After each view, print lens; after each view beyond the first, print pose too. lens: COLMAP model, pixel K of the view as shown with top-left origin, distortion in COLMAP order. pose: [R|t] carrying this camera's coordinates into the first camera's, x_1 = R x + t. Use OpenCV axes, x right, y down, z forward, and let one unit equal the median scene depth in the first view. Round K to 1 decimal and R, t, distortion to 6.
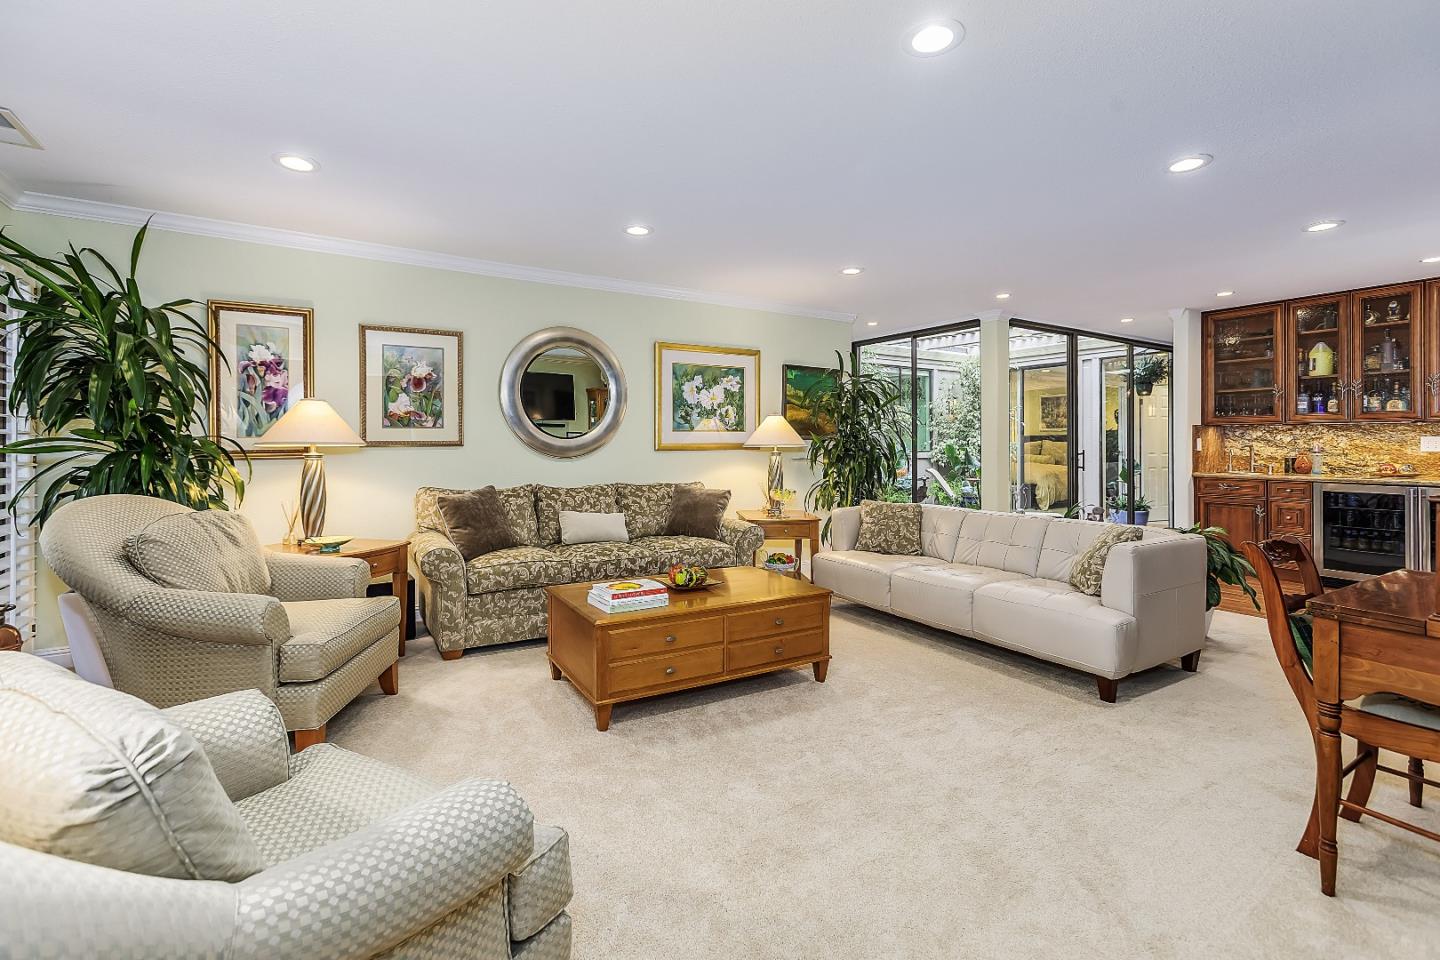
lens RADIAL K [[646.5, 0, 703.5], [0, 646.5, 441.7], [0, 0, 1]] dist [-0.012828, 0.007652]
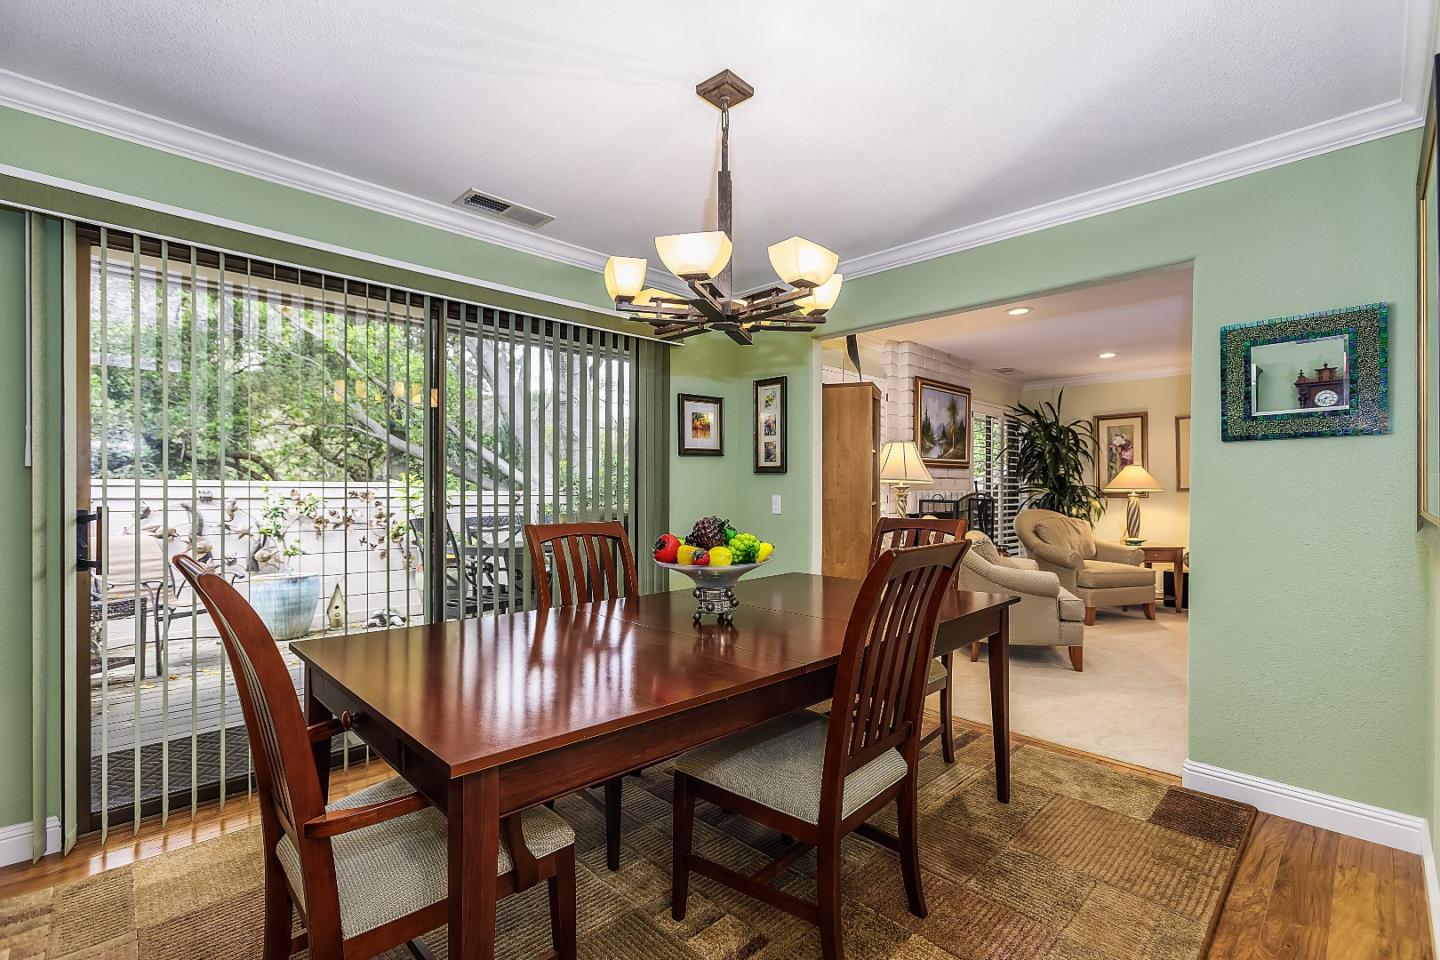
lens RADIAL K [[646.5, 0, 717.4], [0, 646.5, 489.3], [0, 0, 1]] dist [-0.012828, 0.007652]
pose [[0.225385, 0.000266, -0.974270, 0.639172], [0.002898, 0.999995, 0.000943, -0.001760], [0.974265, -0.003036, 0.225383, -0.405750]]
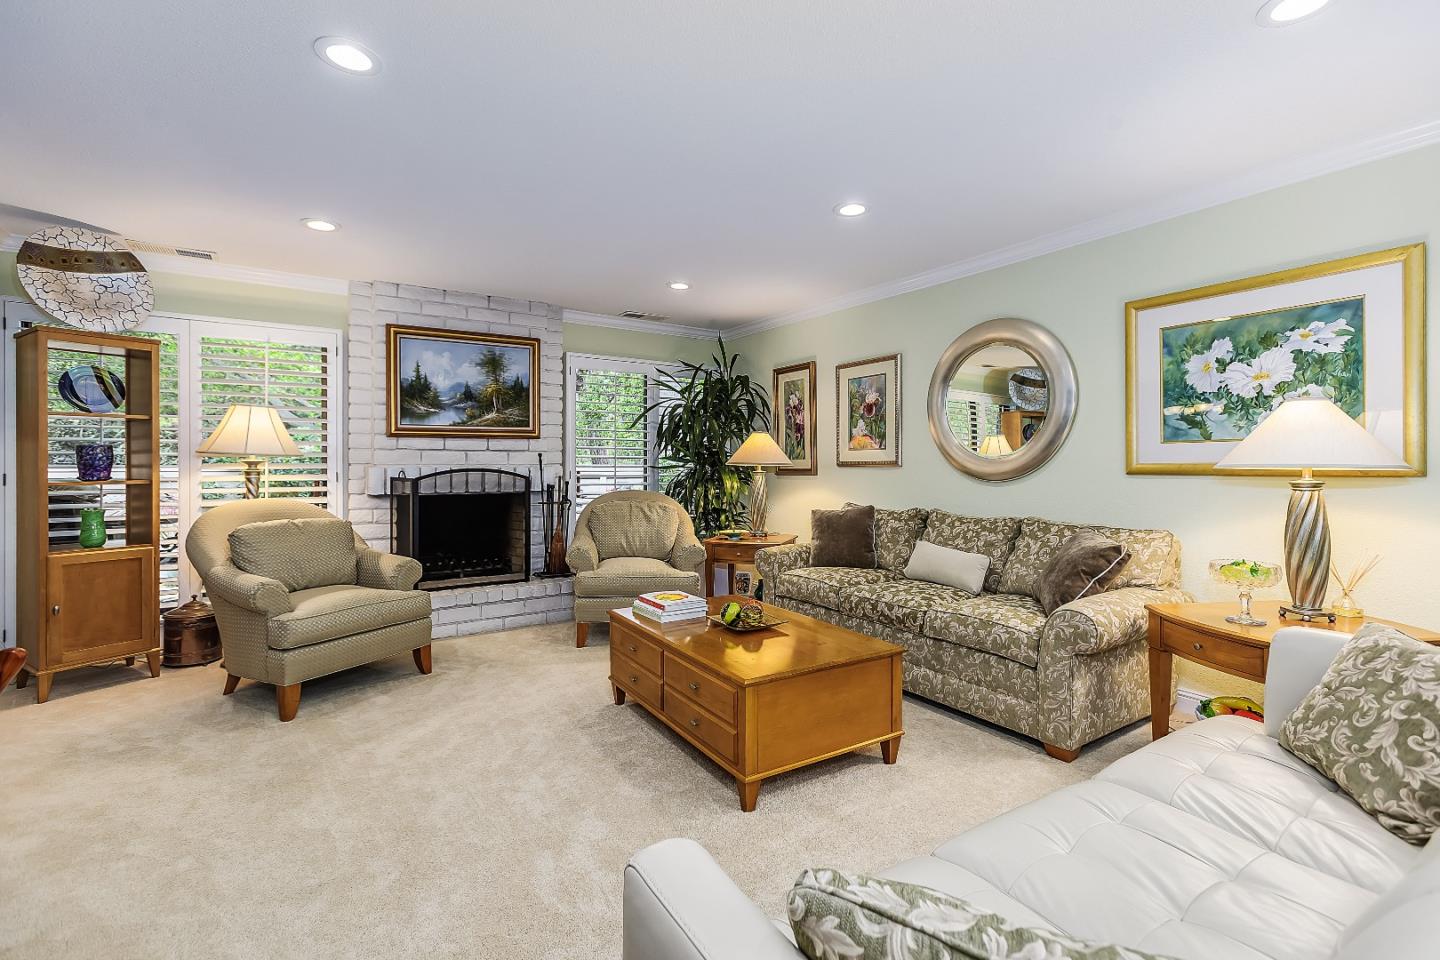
lens RADIAL K [[646.5, 0, 713.4], [0, 646.5, 464.9], [0, 0, 1]] dist [-0.012828, 0.007652]
pose [[0.039085, 0.003033, -0.999231, 0.540082], [0.005969, 0.999977, 0.003268, -0.000138], [0.999218, -0.006093, 0.039066, 0.573168]]
